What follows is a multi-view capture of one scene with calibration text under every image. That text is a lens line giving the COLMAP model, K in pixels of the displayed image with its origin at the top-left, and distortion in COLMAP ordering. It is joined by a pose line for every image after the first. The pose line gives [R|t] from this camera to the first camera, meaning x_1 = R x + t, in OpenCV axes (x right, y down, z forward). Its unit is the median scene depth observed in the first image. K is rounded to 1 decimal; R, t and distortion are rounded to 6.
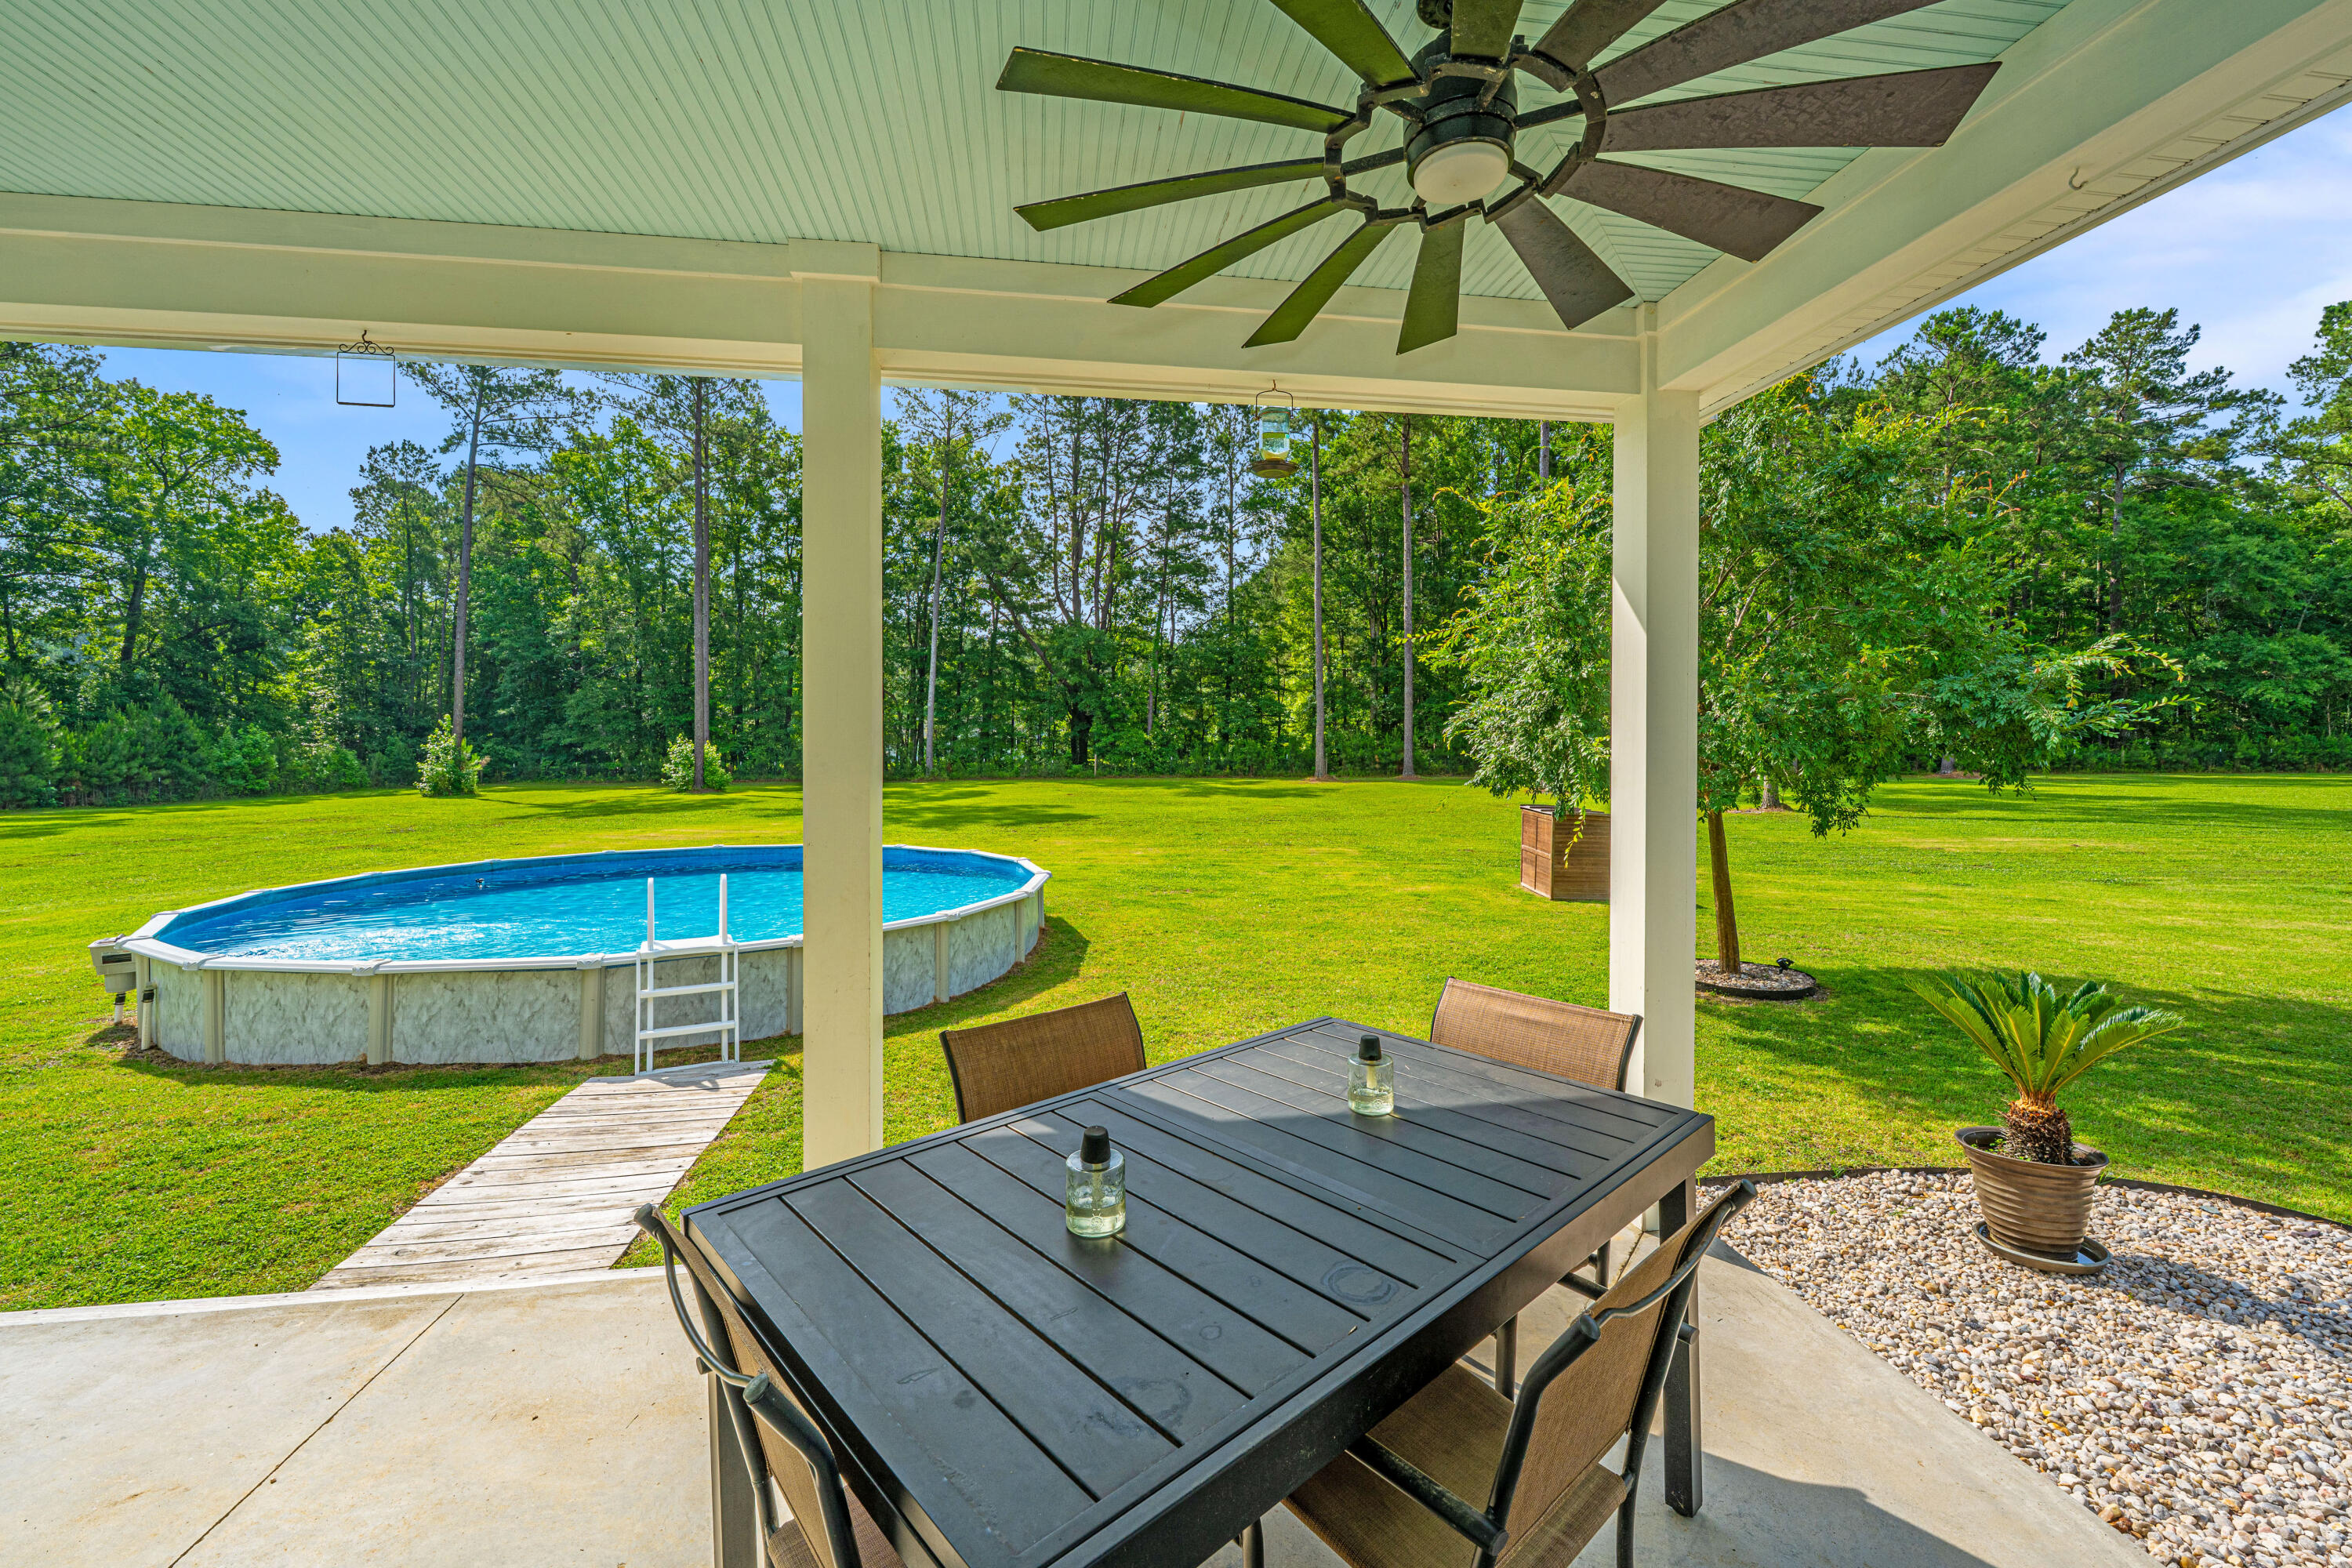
lens RADIAL K [[959.3, 0, 1186.8], [0, 959.3, 750.9], [0, 0, 1]] dist [0.001300, -0.000559]
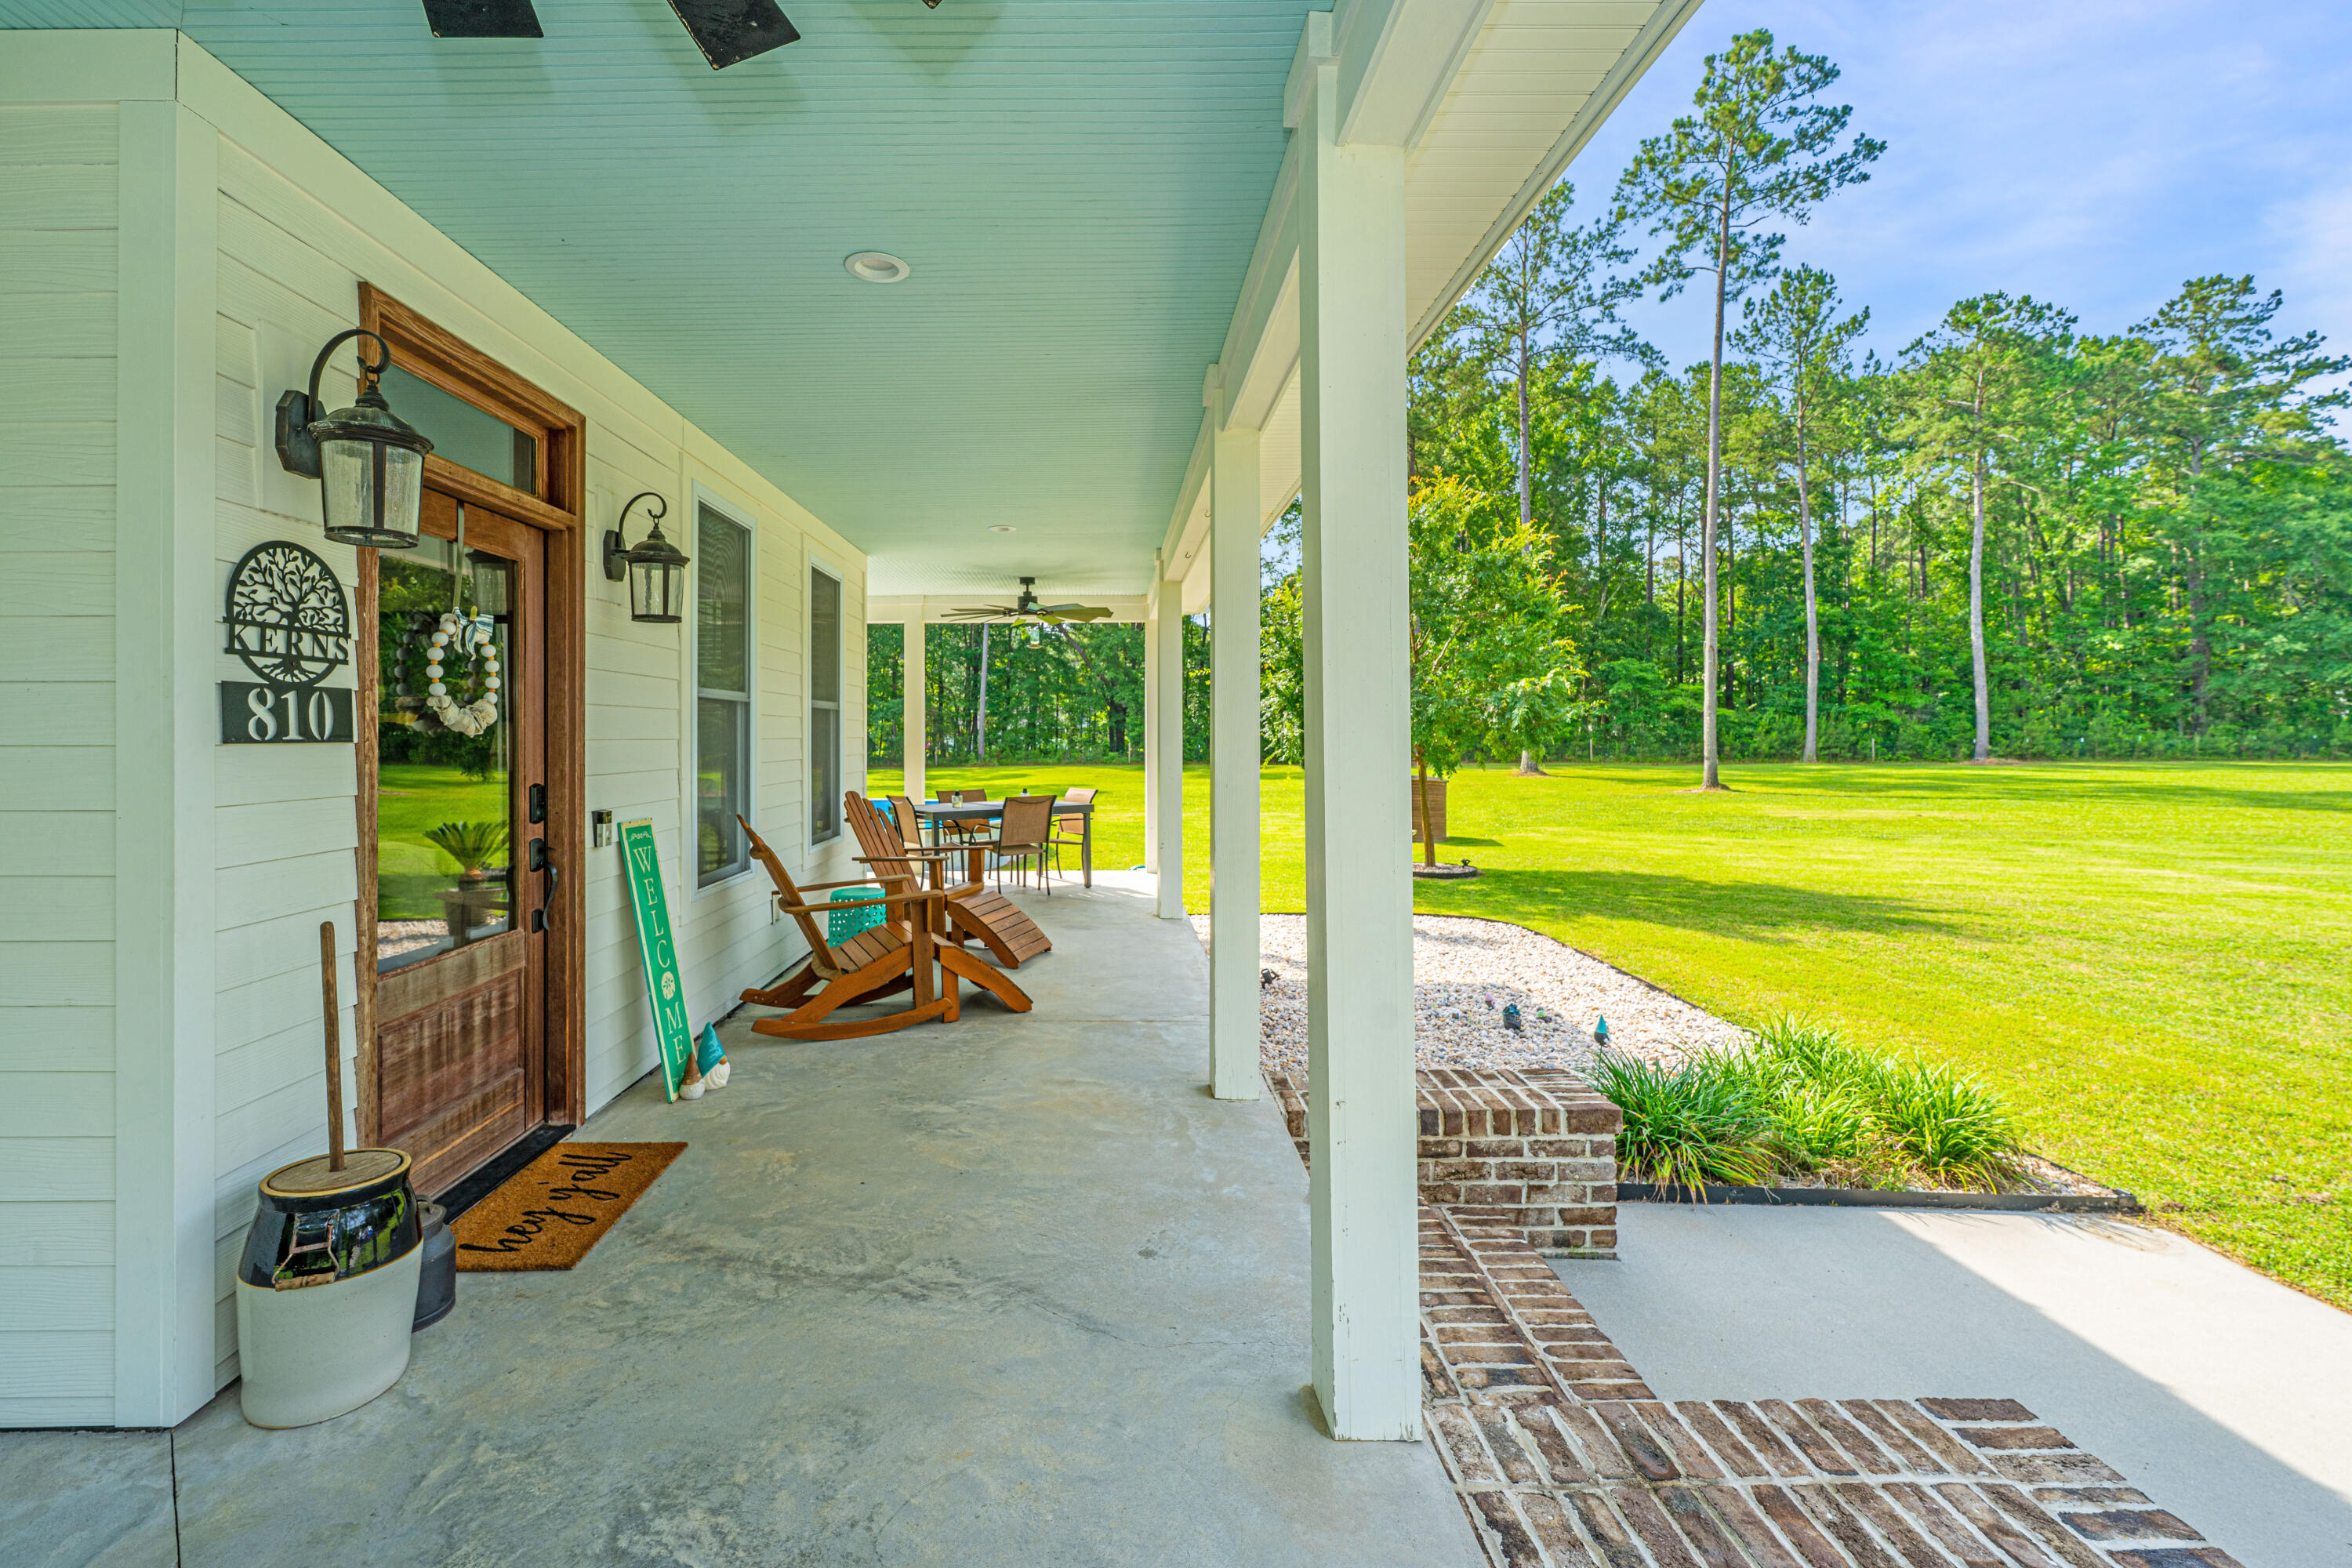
lens RADIAL K [[959.3, 0, 1106.0], [0, 959.3, 732.6], [0, 0, 1]] dist [0.001300, -0.000559]
pose [[0.990379, -0.002423, -0.138361, 0.034189], [0.001179, 0.999958, -0.009071, 0.002256], [0.138377, 0.008821, 0.990340, -0.102496]]
